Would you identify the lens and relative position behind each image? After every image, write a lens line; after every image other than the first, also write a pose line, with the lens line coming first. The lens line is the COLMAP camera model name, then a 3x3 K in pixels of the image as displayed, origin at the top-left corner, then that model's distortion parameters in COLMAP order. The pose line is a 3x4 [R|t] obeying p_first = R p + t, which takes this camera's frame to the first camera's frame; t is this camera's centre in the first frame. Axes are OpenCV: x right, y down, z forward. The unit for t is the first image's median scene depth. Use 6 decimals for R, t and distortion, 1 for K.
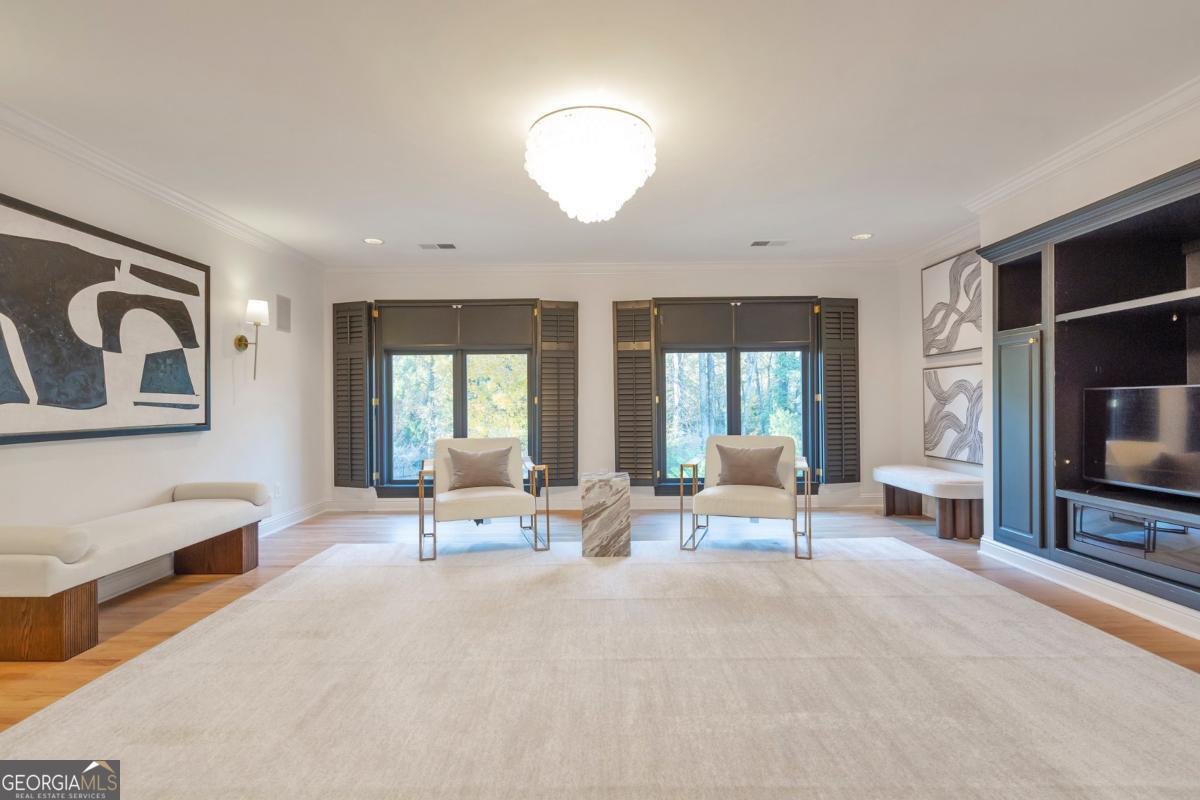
lens RADIAL K [[560.8, 0, 600.3], [0, 560.8, 400.8], [0, 0, 1]] dist [-0.000928, -0.000035]
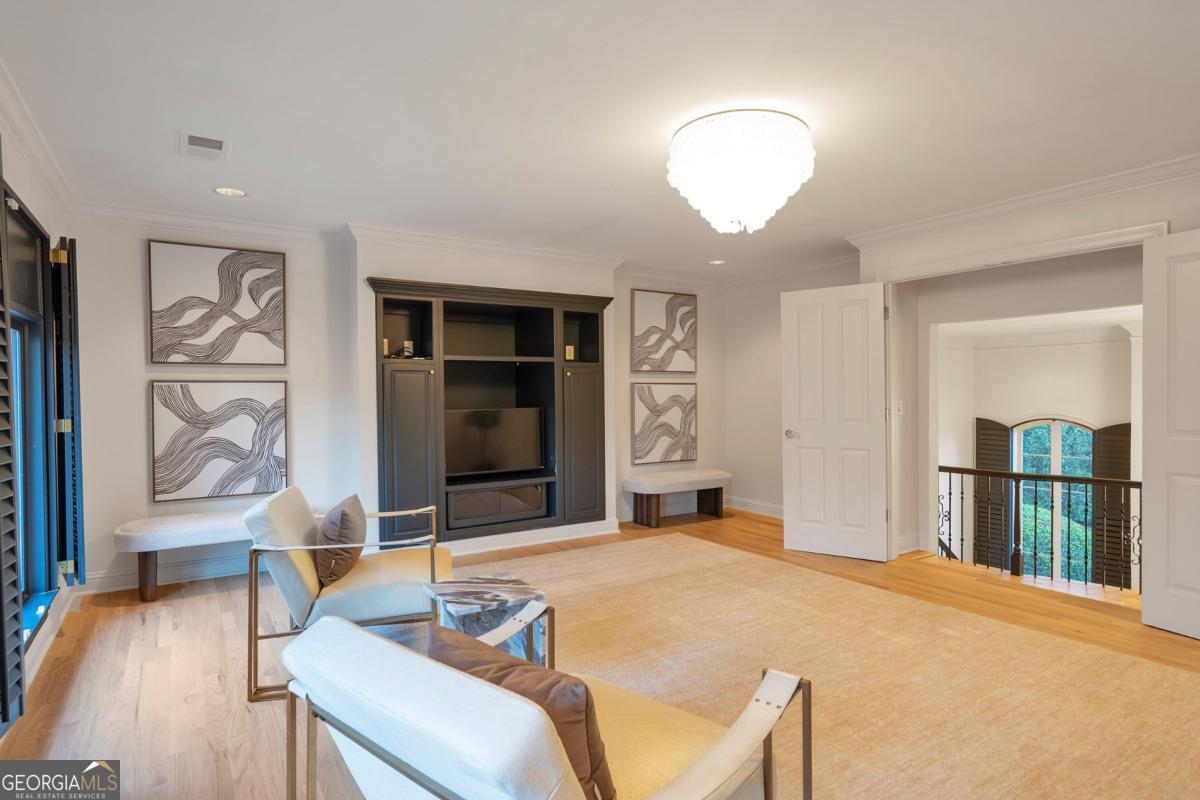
lens RADIAL K [[652.1, 0, 601.3], [0, 652.1, 399.4], [0, 0, 1]] dist [0.004587, 0.000411]
pose [[-0.553839, 0.007564, 0.832589, -0.470557], [0.010068, 0.999946, -0.002388, -0.027962], [-0.832563, 0.007060, -0.553885, 1.084931]]
